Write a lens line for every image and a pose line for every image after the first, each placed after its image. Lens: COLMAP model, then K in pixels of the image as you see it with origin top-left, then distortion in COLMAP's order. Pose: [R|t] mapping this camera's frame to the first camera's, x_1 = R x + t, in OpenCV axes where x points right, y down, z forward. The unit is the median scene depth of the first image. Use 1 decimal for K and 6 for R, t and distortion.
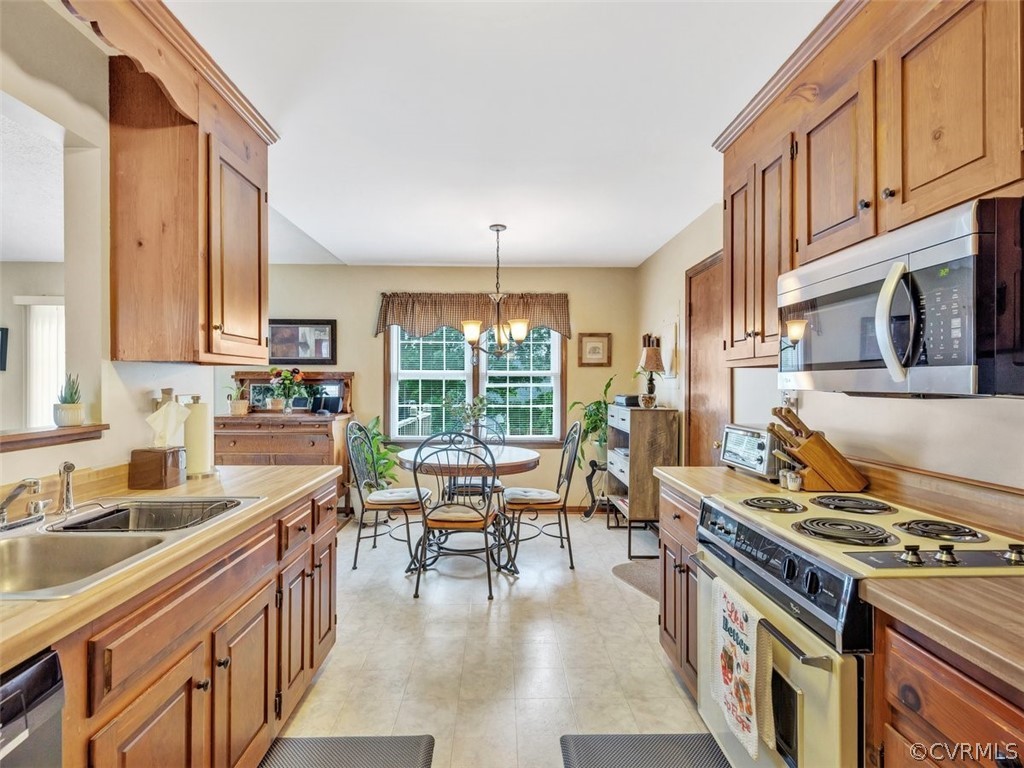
lens RADIAL K [[525.8, 0, 512.3], [0, 525.8, 386.3], [0, 0, 1]] dist [0.006960, -0.003593]
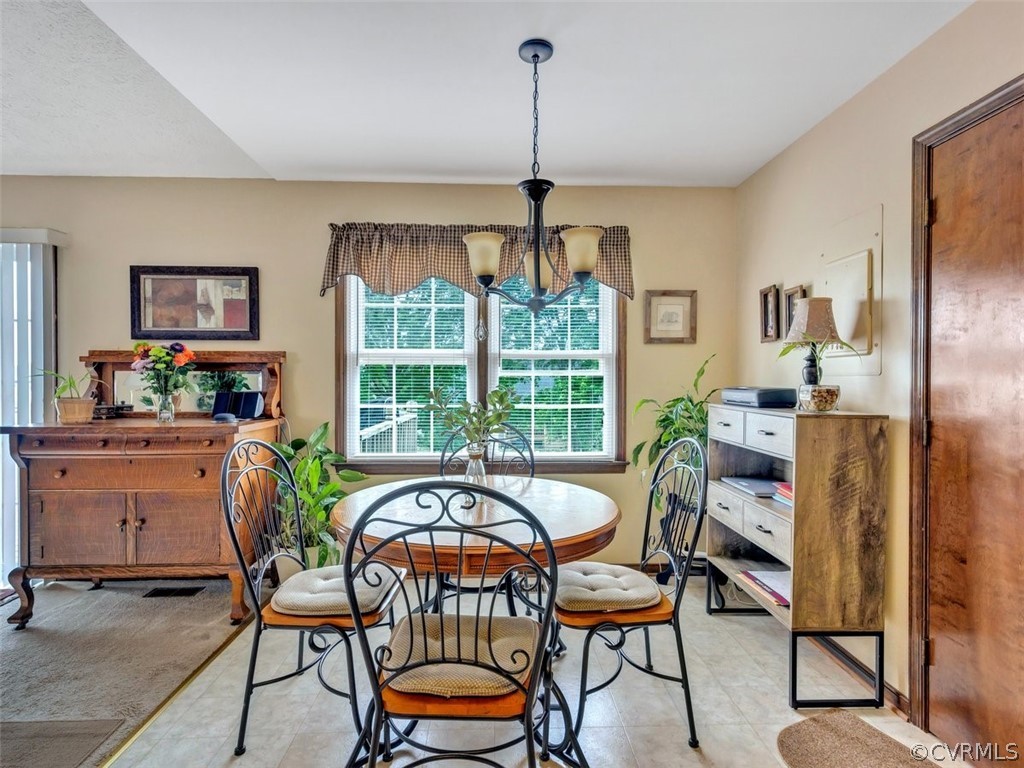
lens RADIAL K [[525.8, 0, 511.1], [0, 525.8, 384.6], [0, 0, 1]] dist [0.006960, -0.003593]
pose [[0.999930, -0.001405, 0.011776, -0.043433], [0.001339, 0.999983, 0.005645, 0.008509], [-0.011784, -0.005629, 0.999915, 0.376822]]
